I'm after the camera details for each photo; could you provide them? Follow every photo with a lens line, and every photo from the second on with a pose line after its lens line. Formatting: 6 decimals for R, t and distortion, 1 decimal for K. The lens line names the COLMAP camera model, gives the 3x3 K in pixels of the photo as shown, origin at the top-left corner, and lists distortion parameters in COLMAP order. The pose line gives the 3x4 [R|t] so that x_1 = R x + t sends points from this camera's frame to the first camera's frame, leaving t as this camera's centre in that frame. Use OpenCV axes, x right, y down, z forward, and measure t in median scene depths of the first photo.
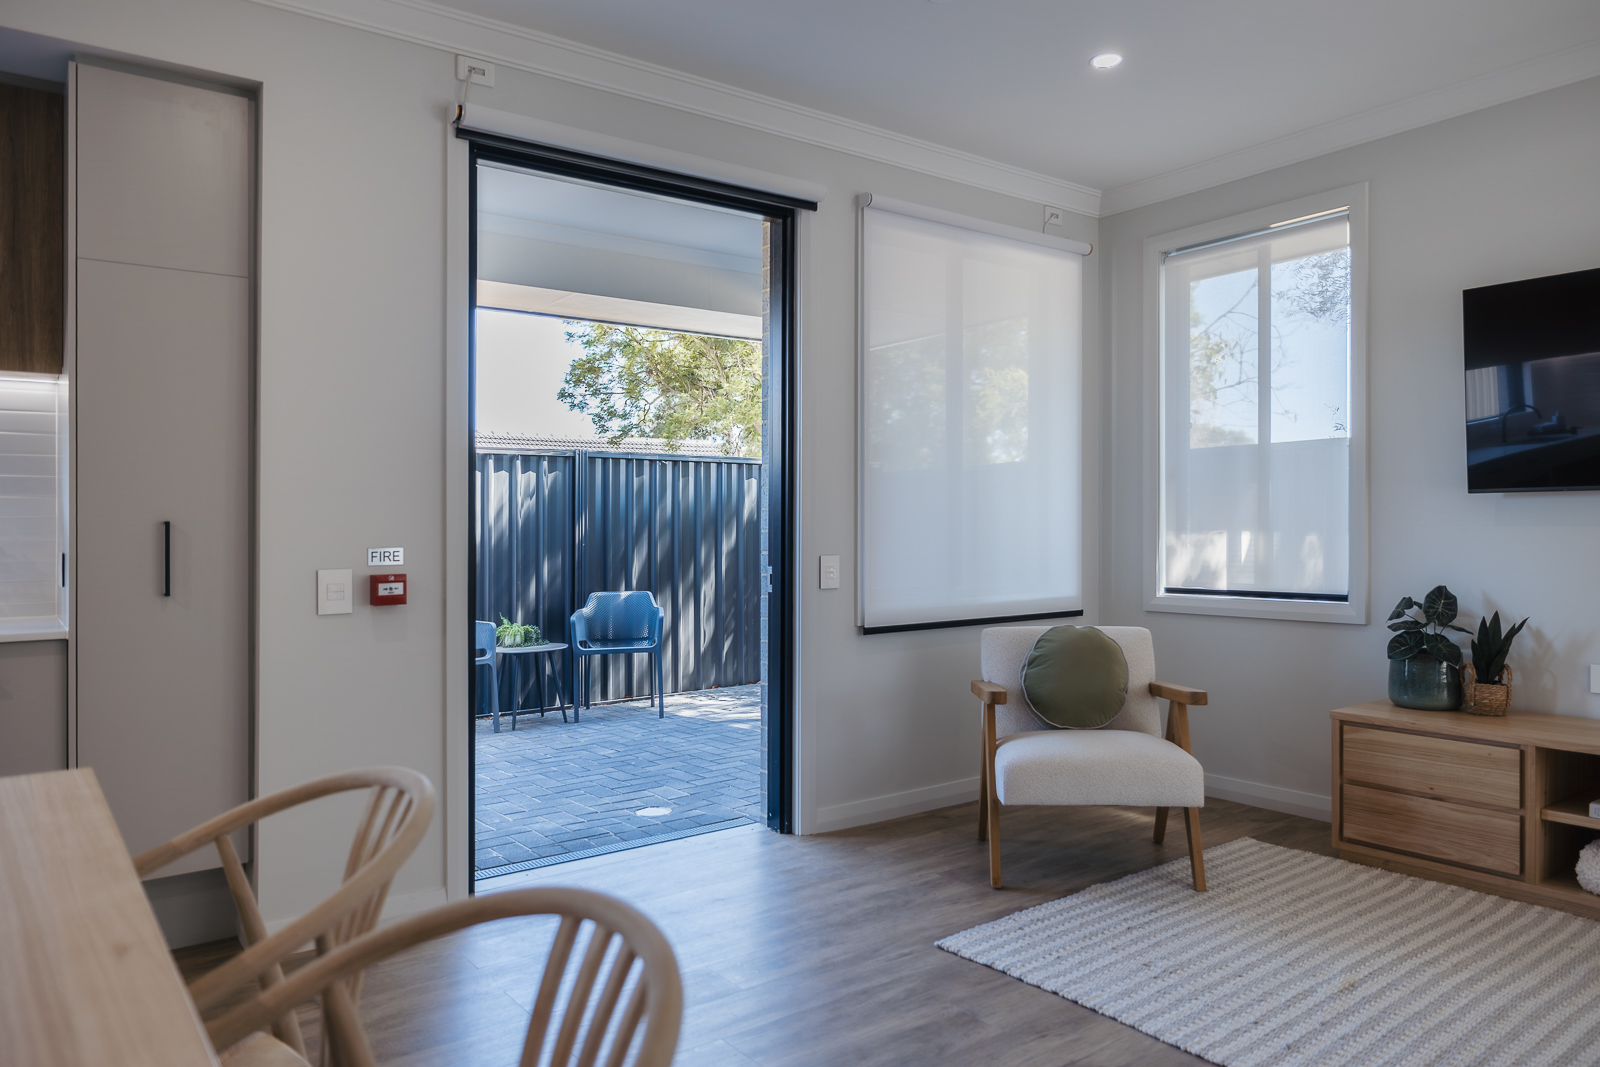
lens RADIAL K [[1078.0, 0, 800.0], [0, 1078.0, 533.5], [0, 0, 1]] dist [-0.008228, 0.001609]
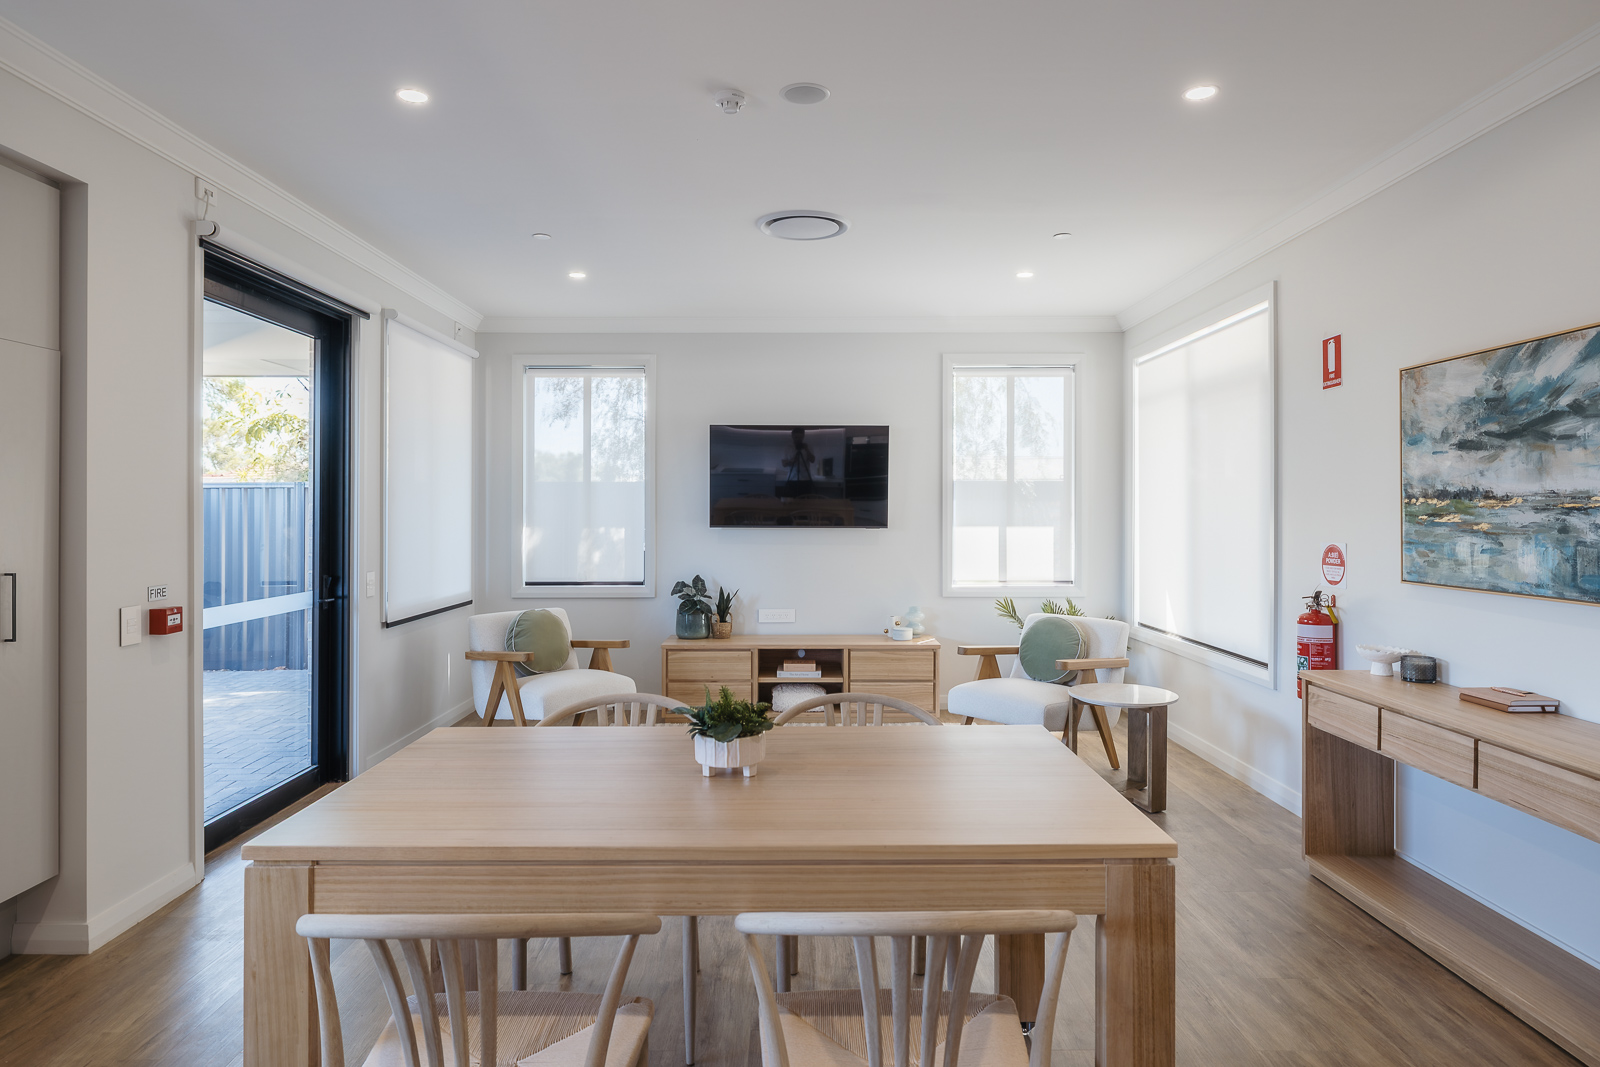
lens RADIAL K [[950.4, 0, 799.9], [0, 950.4, 512.7], [0, 0, 1]] dist [-0.002225, -0.001713]
pose [[0.588758, 0.007030, 0.808279, -0.721083], [-0.001217, 0.999969, -0.007810, -0.052993], [-0.808308, 0.003614, 0.588748, -0.169560]]
